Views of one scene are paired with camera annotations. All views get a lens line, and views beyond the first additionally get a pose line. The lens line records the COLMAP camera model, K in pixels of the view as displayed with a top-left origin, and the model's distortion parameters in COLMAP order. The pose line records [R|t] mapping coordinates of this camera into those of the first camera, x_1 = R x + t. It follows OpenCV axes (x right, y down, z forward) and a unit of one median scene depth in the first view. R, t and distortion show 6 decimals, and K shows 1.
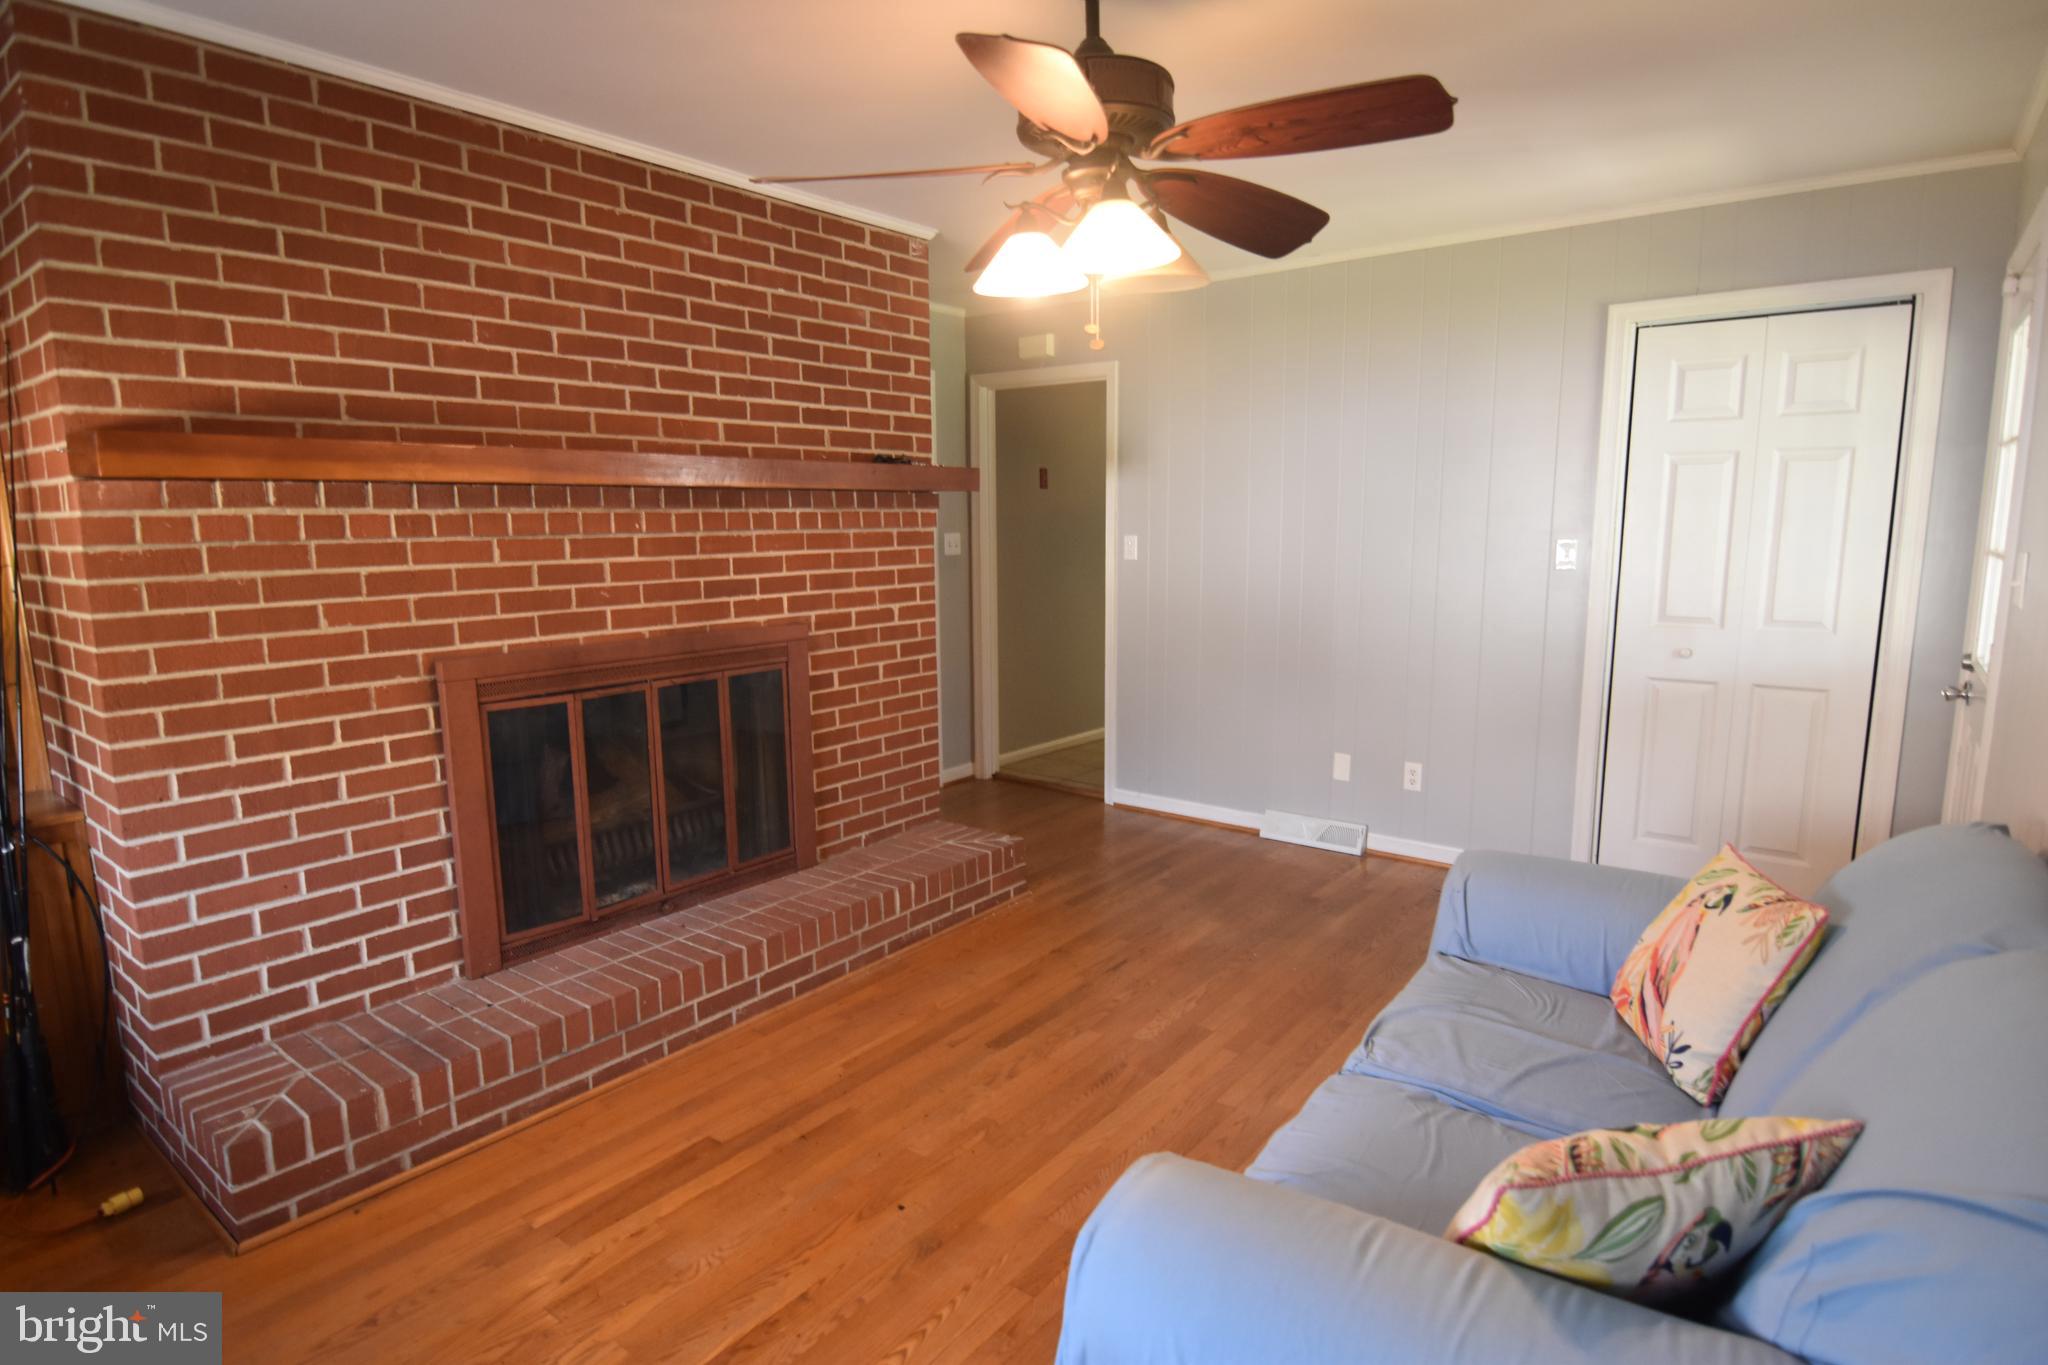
lens RADIAL K [[1081.3, 0, 1022.3], [0, 1081.3, 690.4], [0, 0, 1]] dist [-0.023996, -0.000864]
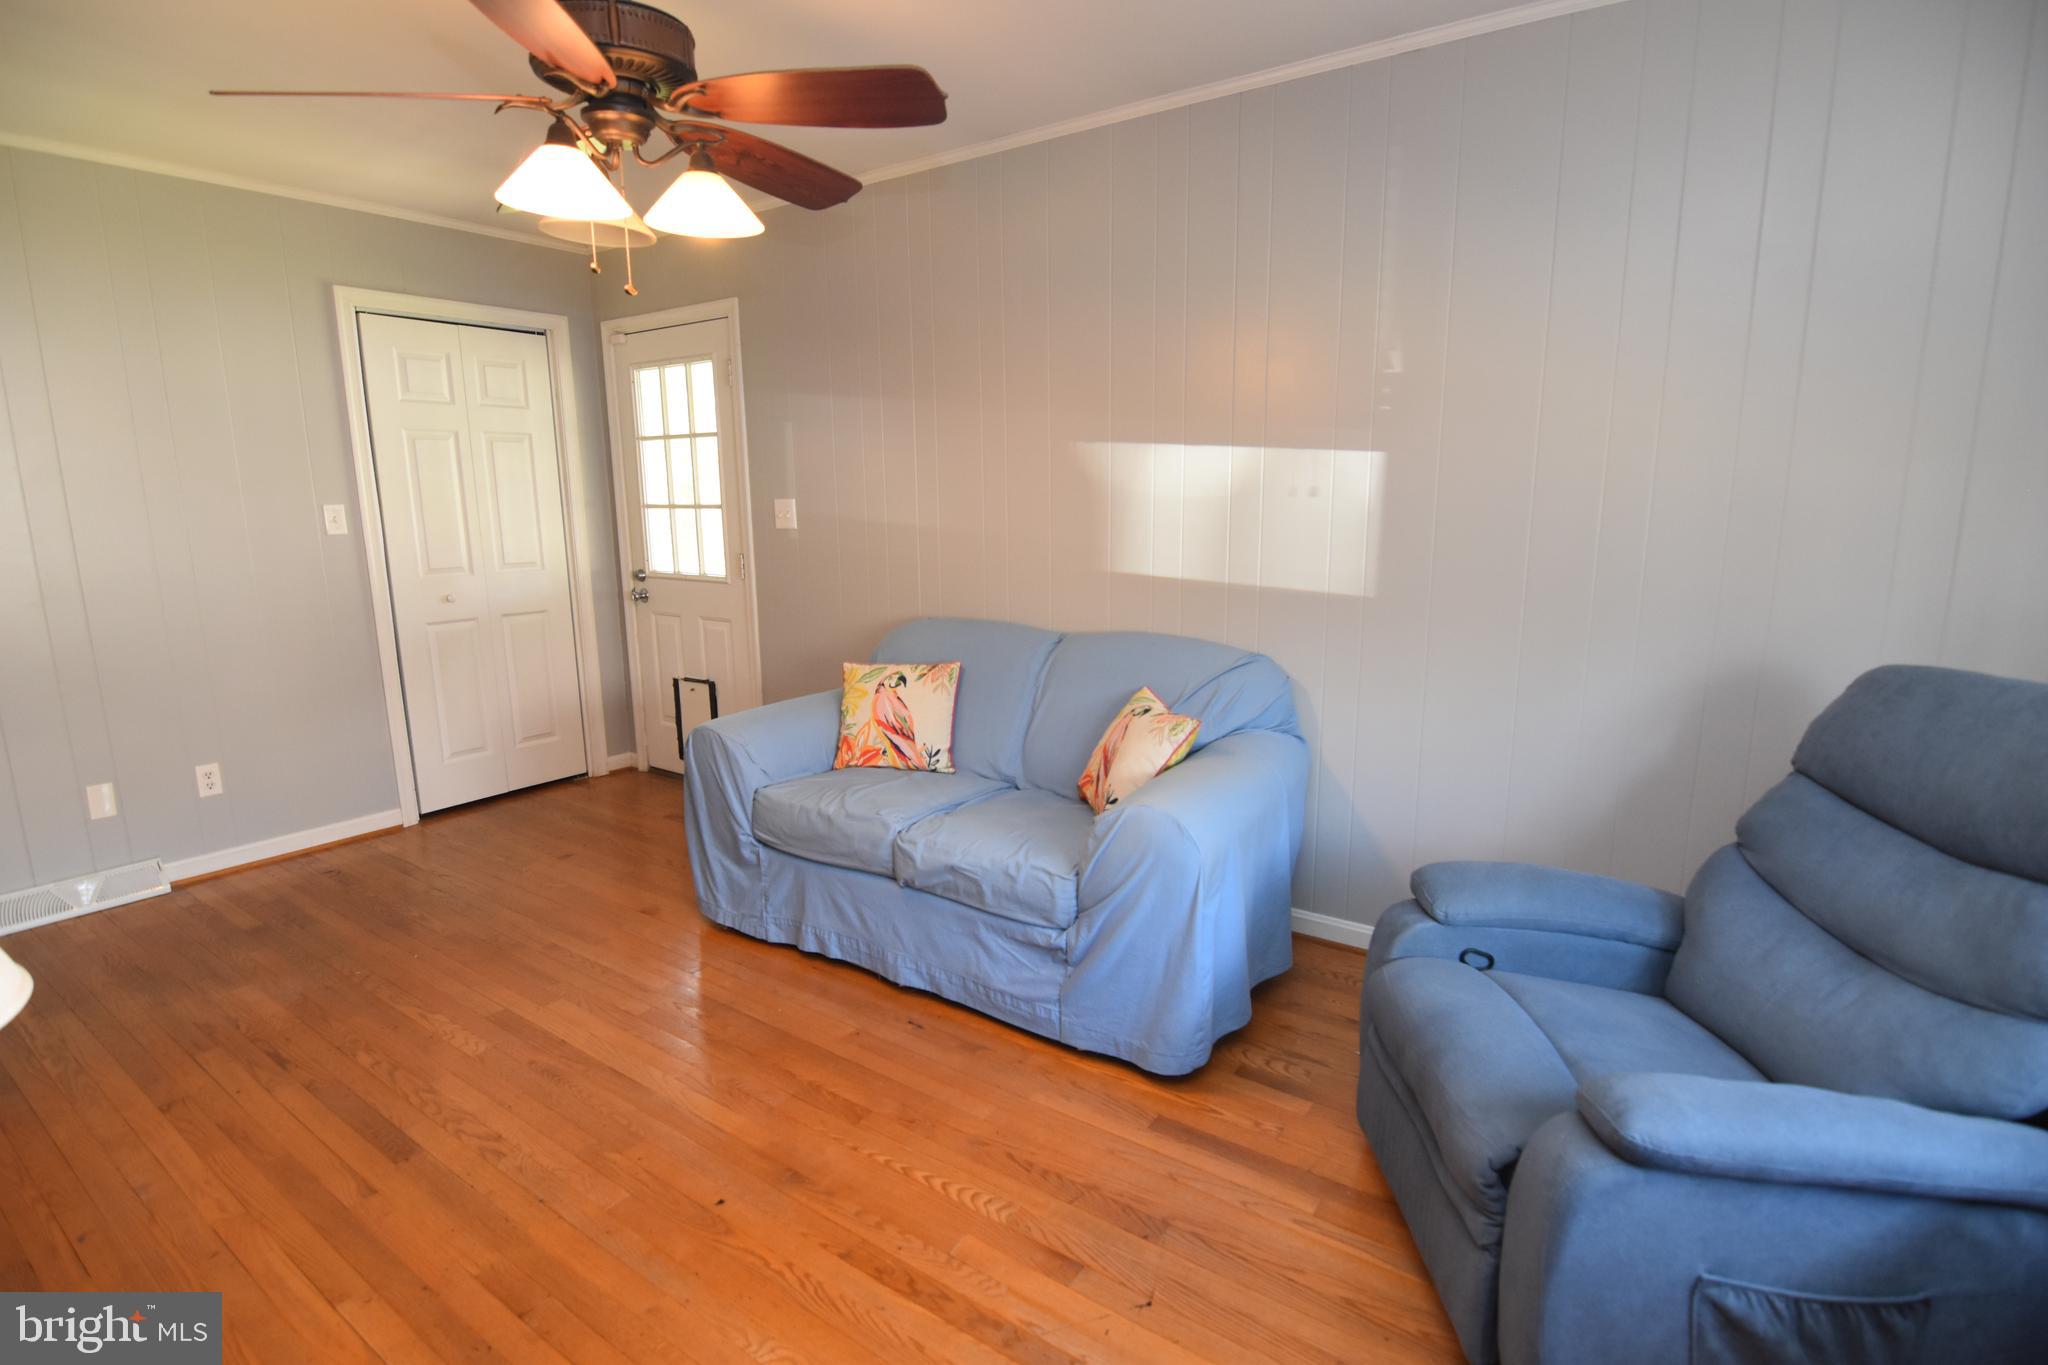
lens RADIAL K [[994.8, 0, 1028.7], [0, 994.8, 683.7], [0, 0, 1]] dist [-0.002483, -0.011594]
pose [[-0.052813, -0.181673, 0.981940, -0.569423], [0.164860, 0.968233, 0.188004, -0.047595], [-0.984902, 0.171812, -0.021184, 0.431229]]
